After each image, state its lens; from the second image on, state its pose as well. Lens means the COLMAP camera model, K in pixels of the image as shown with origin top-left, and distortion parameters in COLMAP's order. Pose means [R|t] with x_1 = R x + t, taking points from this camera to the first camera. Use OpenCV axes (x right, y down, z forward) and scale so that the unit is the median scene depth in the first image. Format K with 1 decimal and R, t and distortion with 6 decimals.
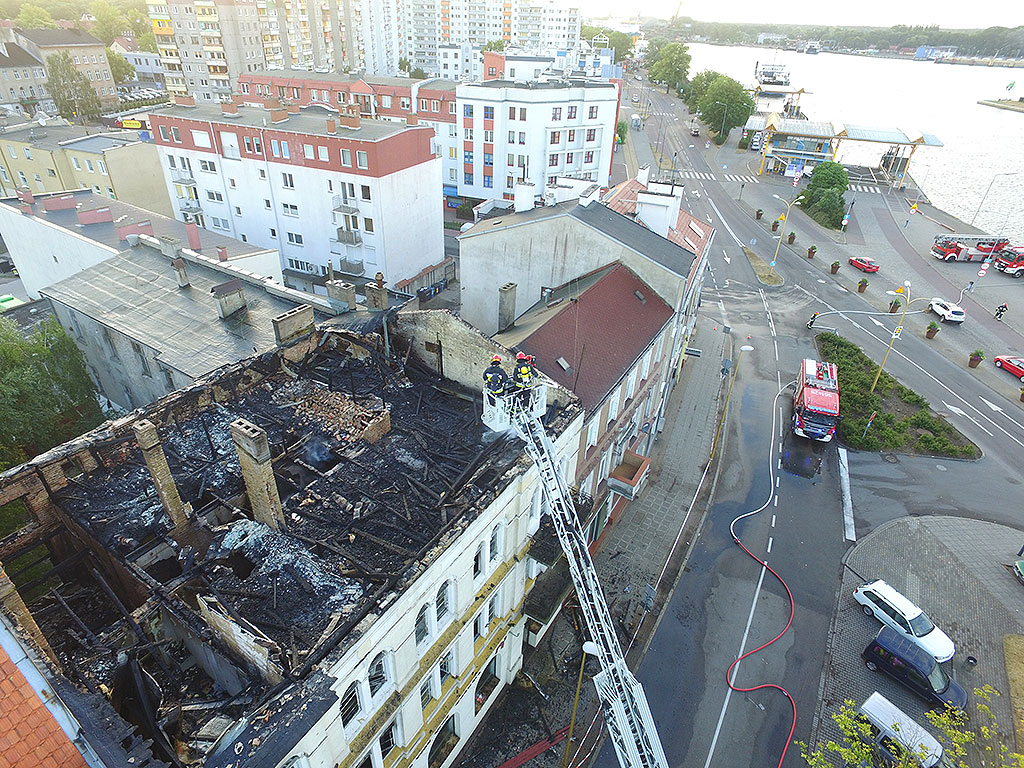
lens RADIAL K [[592.8, 0, 507.5], [0, 592.8, 380.7], [0, 0, 1]] dist [-0.015610, 0.015040]
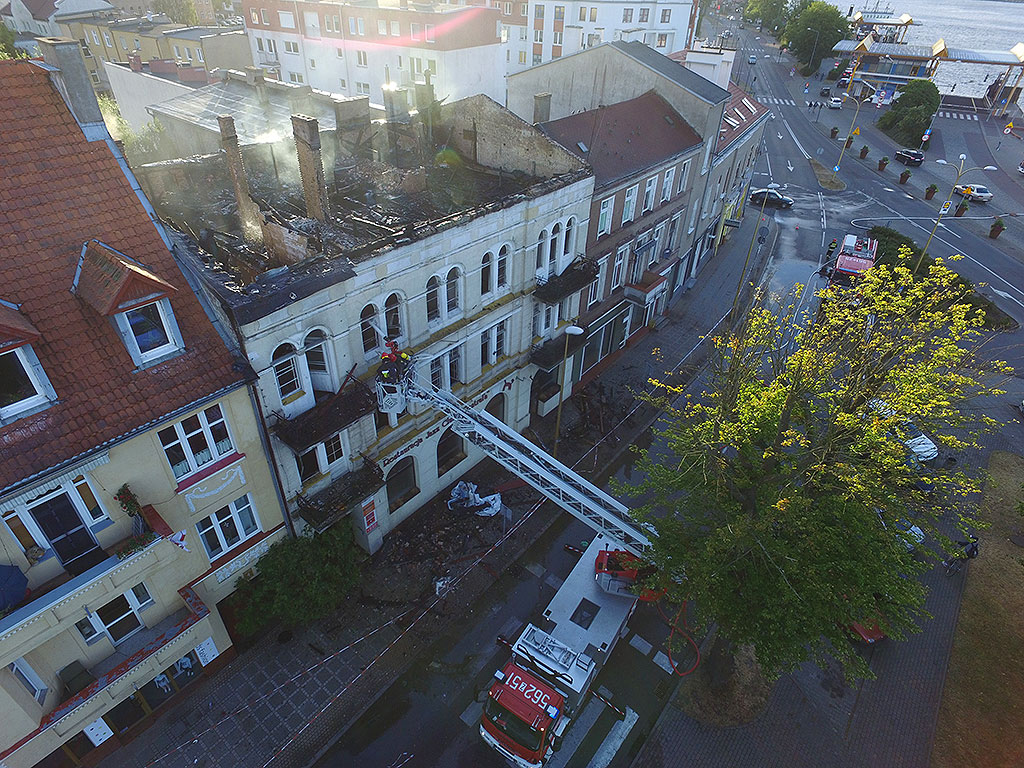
lens RADIAL K [[592.8, 0, 506.6], [0, 592.8, 381.2], [0, 0, 1]] dist [-0.015610, 0.015040]
pose [[0.991368, 0.075248, -0.107363, 0.044654], [-0.068493, 0.995513, 0.065282, 0.147818], [0.111794, -0.057365, 0.992074, -0.061224]]
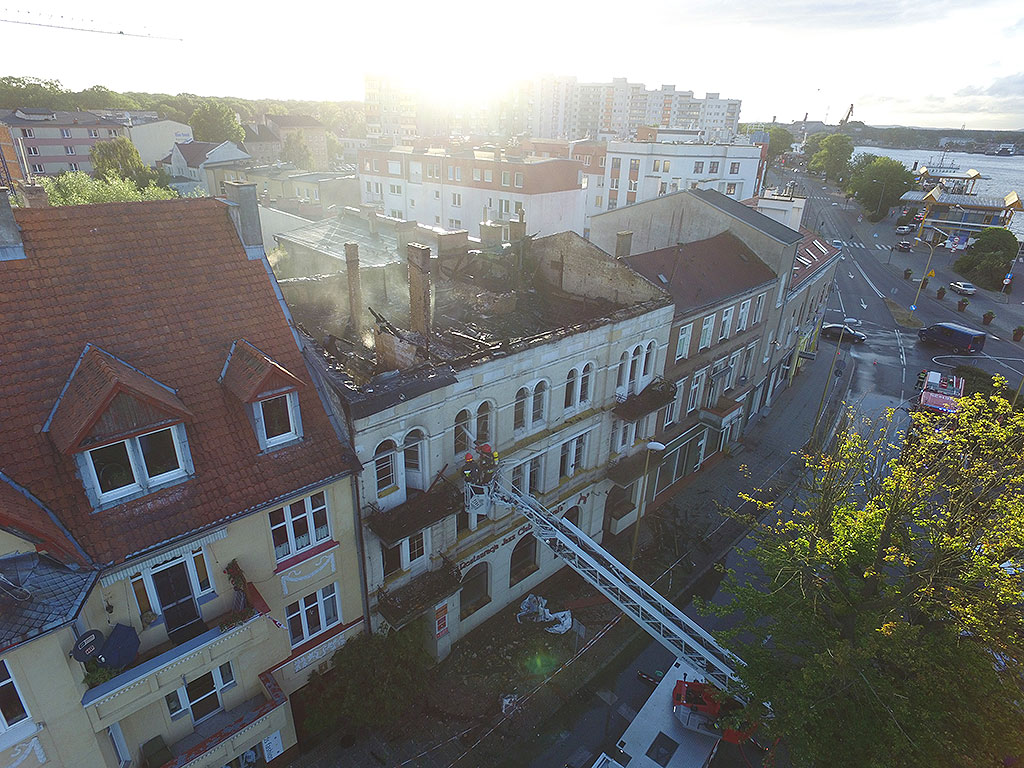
lens RADIAL K [[592.8, 0, 506.6], [0, 592.8, 383.1], [0, 0, 1]] dist [-0.015610, 0.015040]
pose [[0.969223, 0.099539, -0.225162, 0.033444], [-0.130011, 0.983627, -0.124798, 0.157262], [0.209054, 0.150231, 0.966296, -0.079866]]
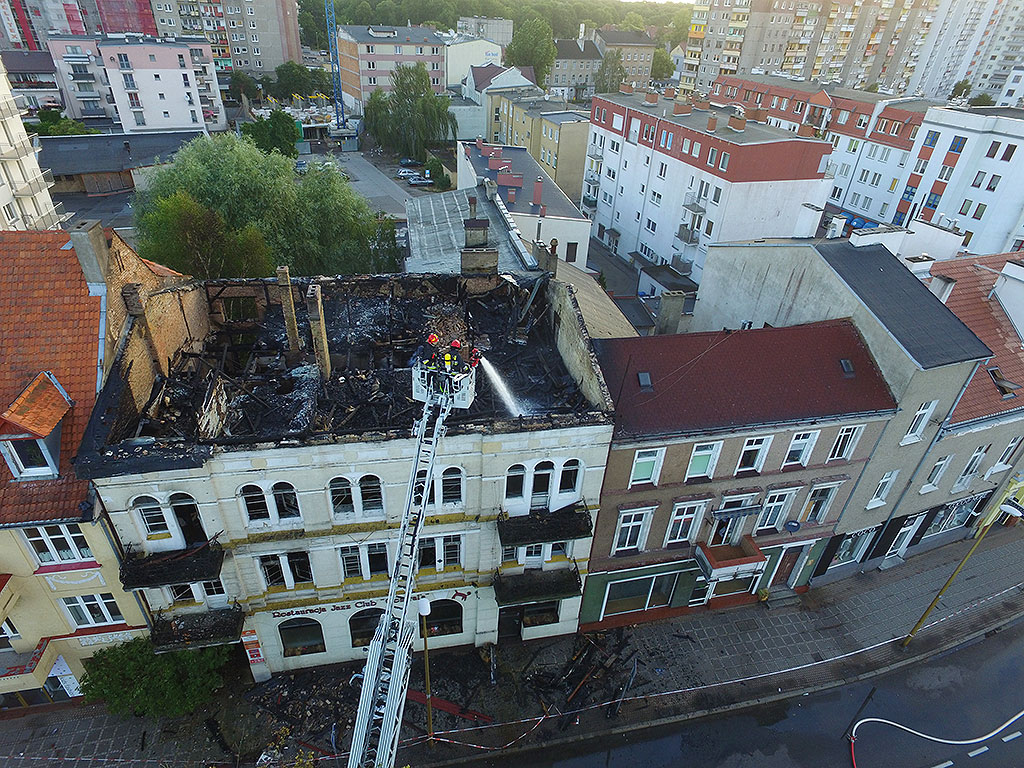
lens RADIAL K [[592.8, 0, 505.3], [0, 592.8, 379.3], [0, 0, 1]] dist [-0.015610, 0.015040]
pose [[0.685002, 0.395315, -0.611963, 0.213949], [-0.406271, 0.904524, 0.129542, -0.025294], [0.604745, 0.159886, 0.780205, 0.071504]]
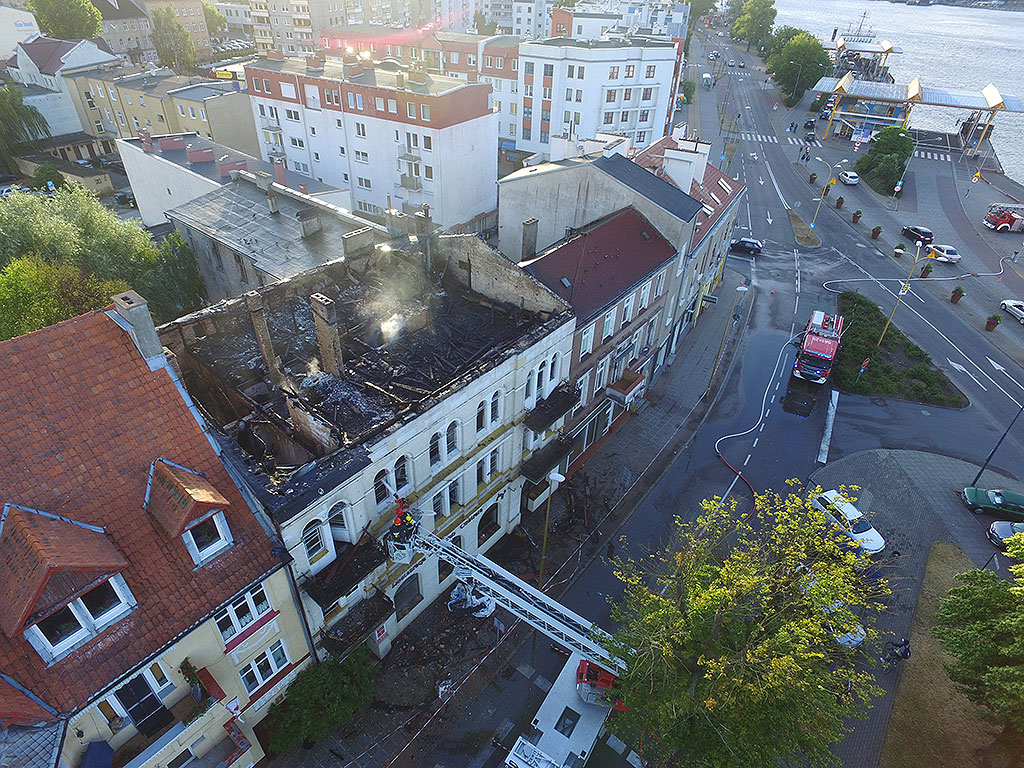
lens RADIAL K [[592.8, 0, 506.8], [0, 592.8, 381.2], [0, 0, 1]] dist [-0.015610, 0.015040]
pose [[0.992877, 0.068178, -0.097714, 0.045505], [-0.061935, 0.995924, 0.065566, 0.044756], [0.101785, -0.059047, 0.993052, -0.112203]]
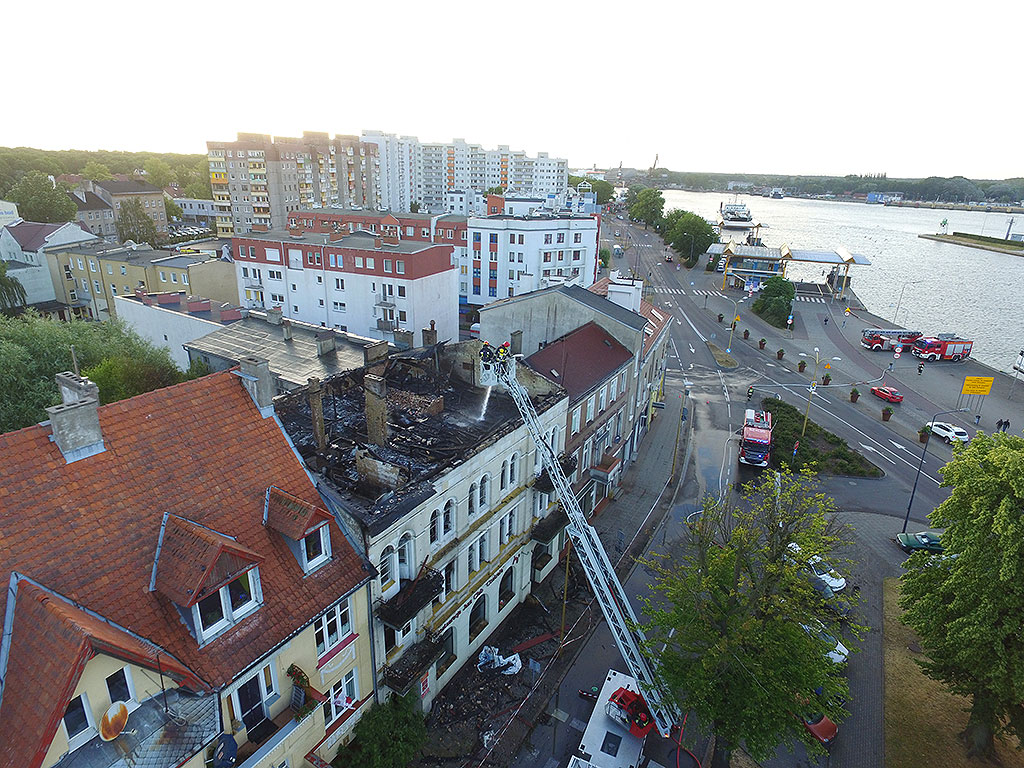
lens RADIAL K [[592.8, 0, 508.0], [0, 592.8, 379.9], [0, 0, 1]] dist [-0.015610, 0.015040]
pose [[0.999953, -0.006740, 0.007032, -0.015712], [0.008059, 0.977941, -0.208724, 0.129797], [-0.005470, 0.208770, 0.977949, -0.205707]]
